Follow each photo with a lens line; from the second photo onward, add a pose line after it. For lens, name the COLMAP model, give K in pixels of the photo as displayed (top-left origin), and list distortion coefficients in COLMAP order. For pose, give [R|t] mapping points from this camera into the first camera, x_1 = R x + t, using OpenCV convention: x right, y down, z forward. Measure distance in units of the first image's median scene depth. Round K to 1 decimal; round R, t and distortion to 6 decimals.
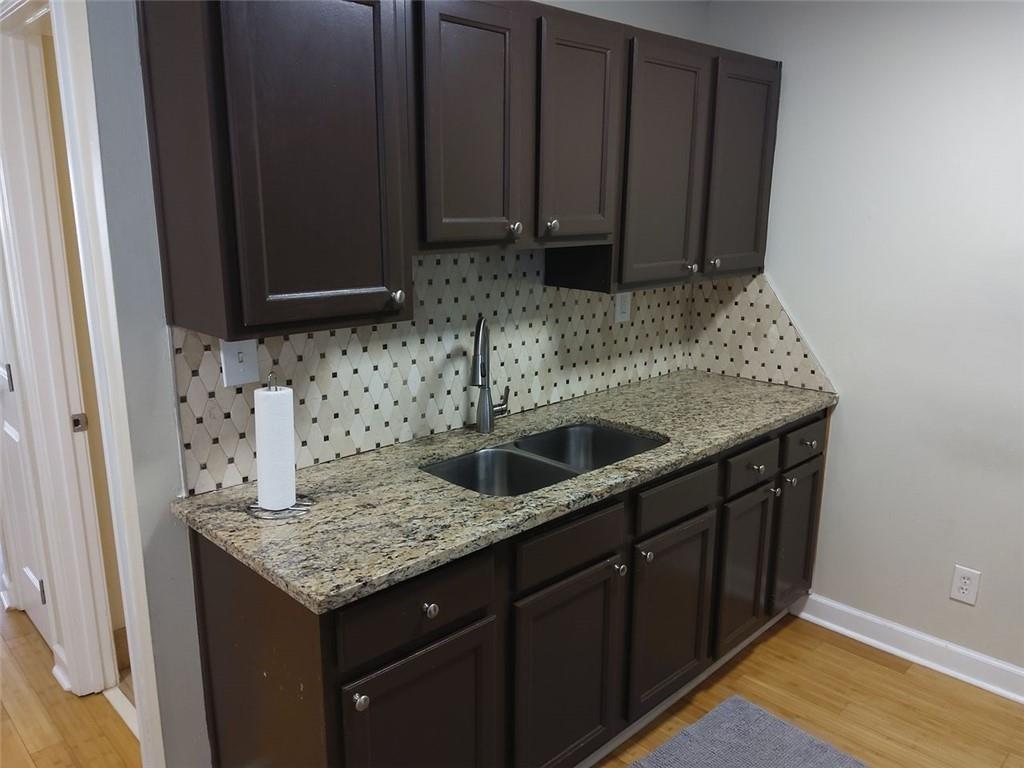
lens RADIAL K [[764.3, 0, 512.0], [0, 764.3, 384.0], [0, 0, 1]] dist [0.079436, -0.142828]
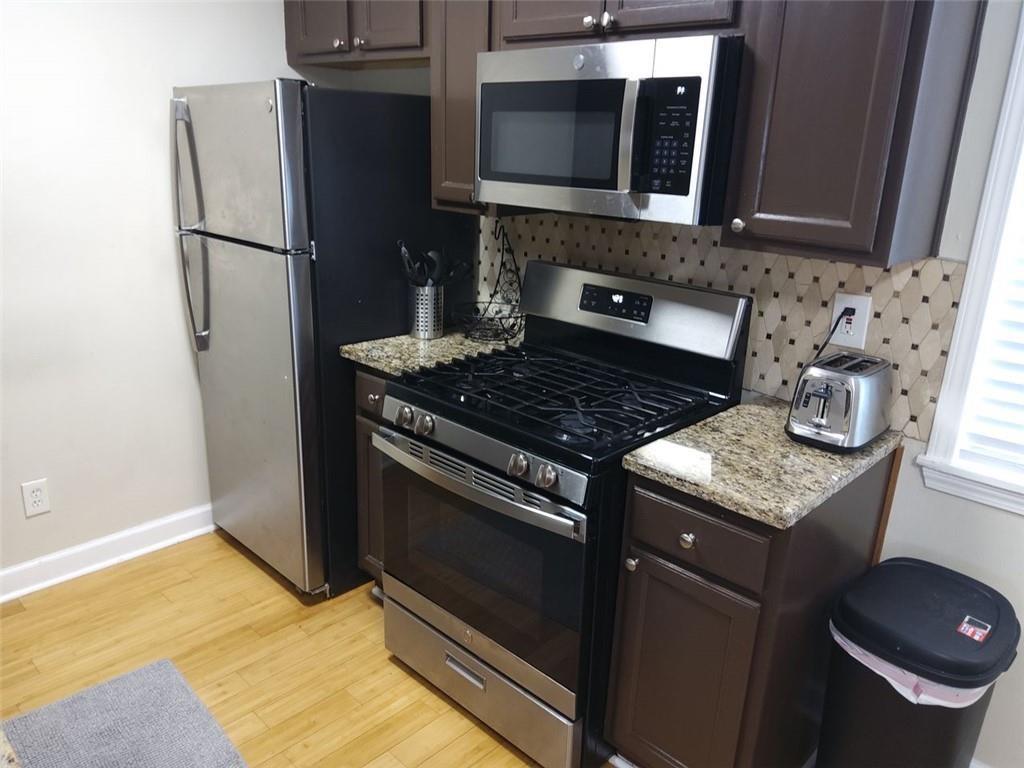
lens RADIAL K [[764.3, 0, 512.0], [0, 764.3, 384.0], [0, 0, 1]] dist [0.079436, -0.142828]
pose [[-0.028621, -0.316942, 0.948013, -0.364093], [0.199783, 0.927452, 0.316099, -0.077811], [-0.979422, 0.198444, 0.036775, 0.335812]]
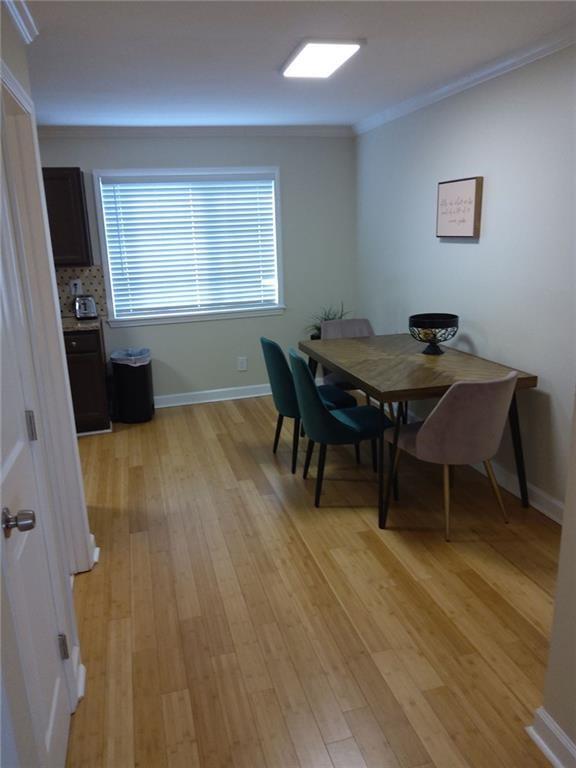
lens RADIAL K [[573.2, 0, 288.0], [0, 573.2, 384.0], [0, 0, 1]] dist [0.079436, -0.142828]
pose [[-0.880018, -0.103636, 0.463495, -0.640531], [0.133844, 0.882232, 0.451389, -0.159921], [-0.455690, 0.459266, -0.762510, 0.666246]]
